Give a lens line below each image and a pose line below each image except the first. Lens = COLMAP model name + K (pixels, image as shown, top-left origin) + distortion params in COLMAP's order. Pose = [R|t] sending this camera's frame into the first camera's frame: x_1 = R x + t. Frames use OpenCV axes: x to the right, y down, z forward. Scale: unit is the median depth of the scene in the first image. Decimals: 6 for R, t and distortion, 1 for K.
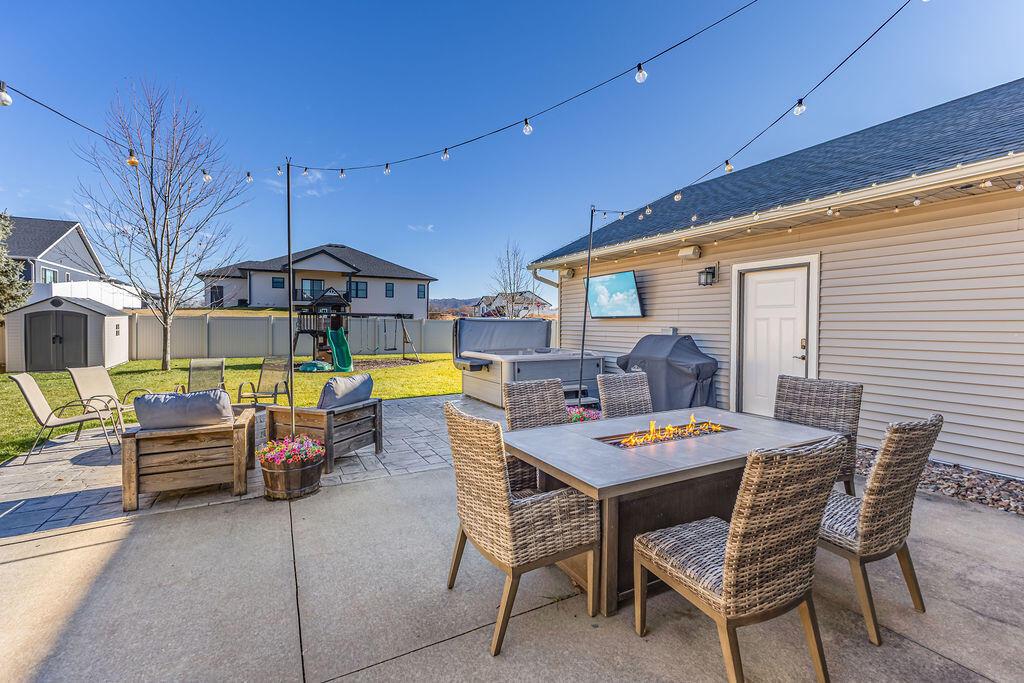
lens RADIAL K [[443.0, 0, 514.7], [0, 443.0, 325.6], [0, 0, 1]] dist [0.013825, -0.003212]
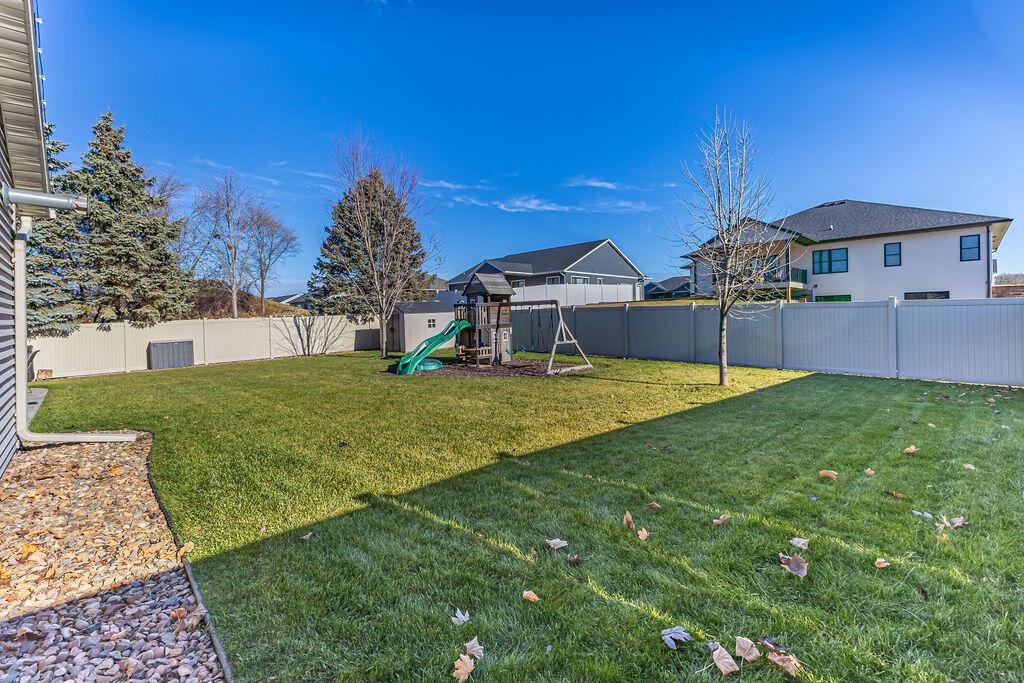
lens RADIAL K [[443.0, 0, 496.9], [0, 443.0, 318.5], [0, 0, 1]] dist [0.013825, -0.003212]
pose [[0.273101, -0.008050, -0.961952, 0.431888], [0.016429, 0.999858, -0.003703, 0.002772], [0.961845, -0.014792, 0.273194, 0.834940]]
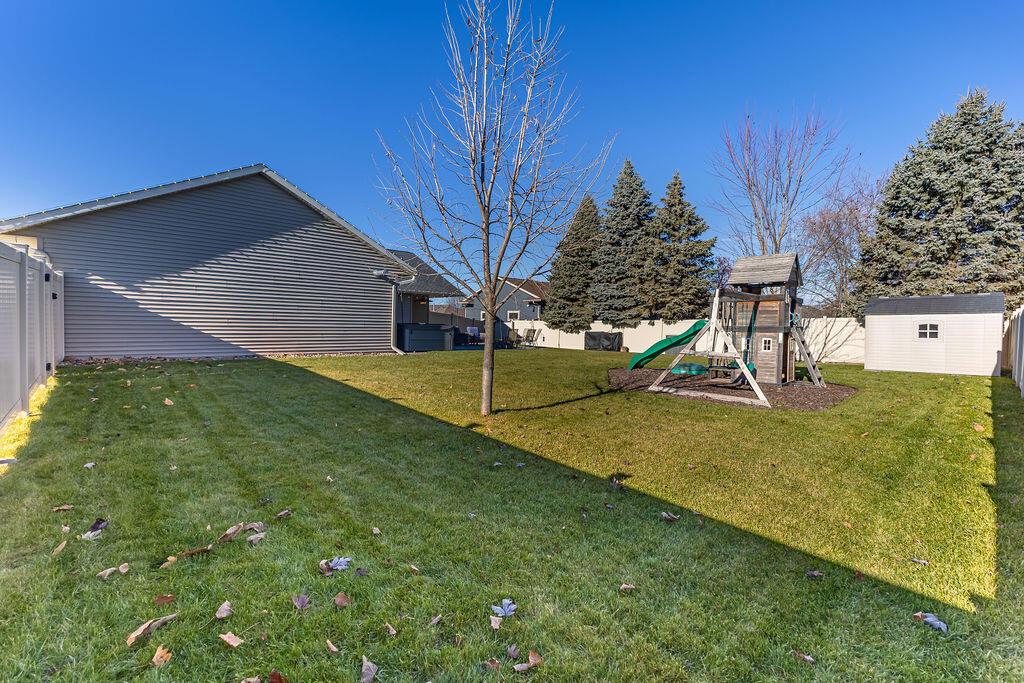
lens RADIAL K [[443.0, 0, 512.7], [0, 443.0, 336.9], [0, 0, 1]] dist [0.013825, -0.003212]
pose [[-0.970287, -0.019559, -0.241167, 0.043802], [-0.028624, 0.999007, 0.034144, 0.013251], [0.240259, 0.040033, -0.969883, 1.584565]]
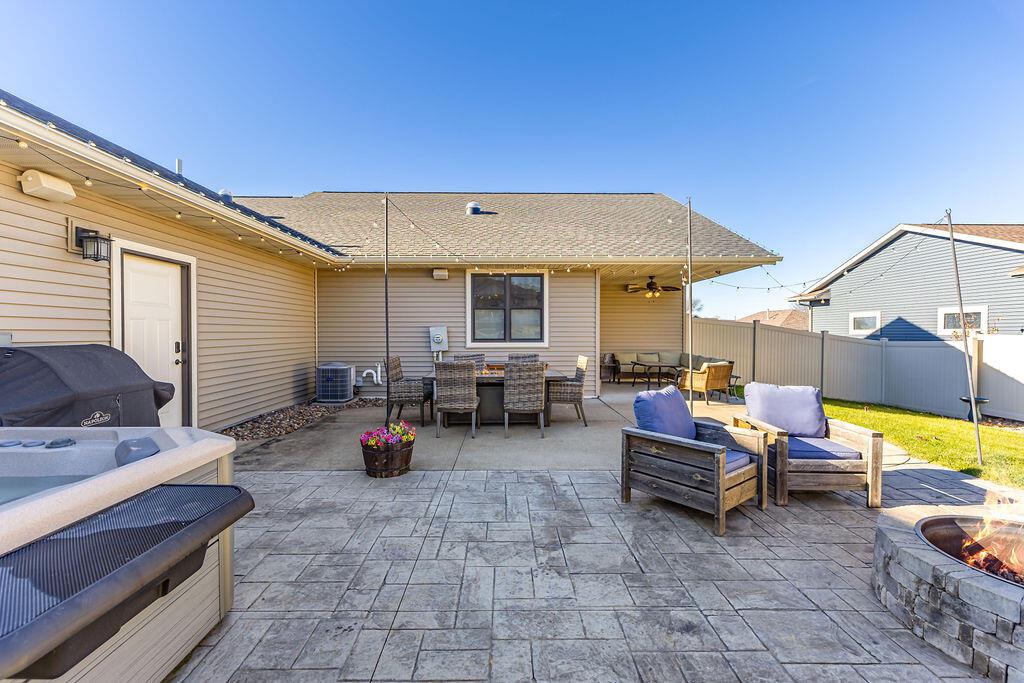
lens RADIAL K [[443.0, 0, 511.8], [0, 443.0, 338.7], [0, 0, 1]] dist [0.013825, -0.003212]
pose [[-0.885786, -0.010976, 0.463963, -0.145491], [-0.001577, 0.999786, 0.020641, 0.000791], [-0.464091, 0.017552, -0.885614, 0.530836]]
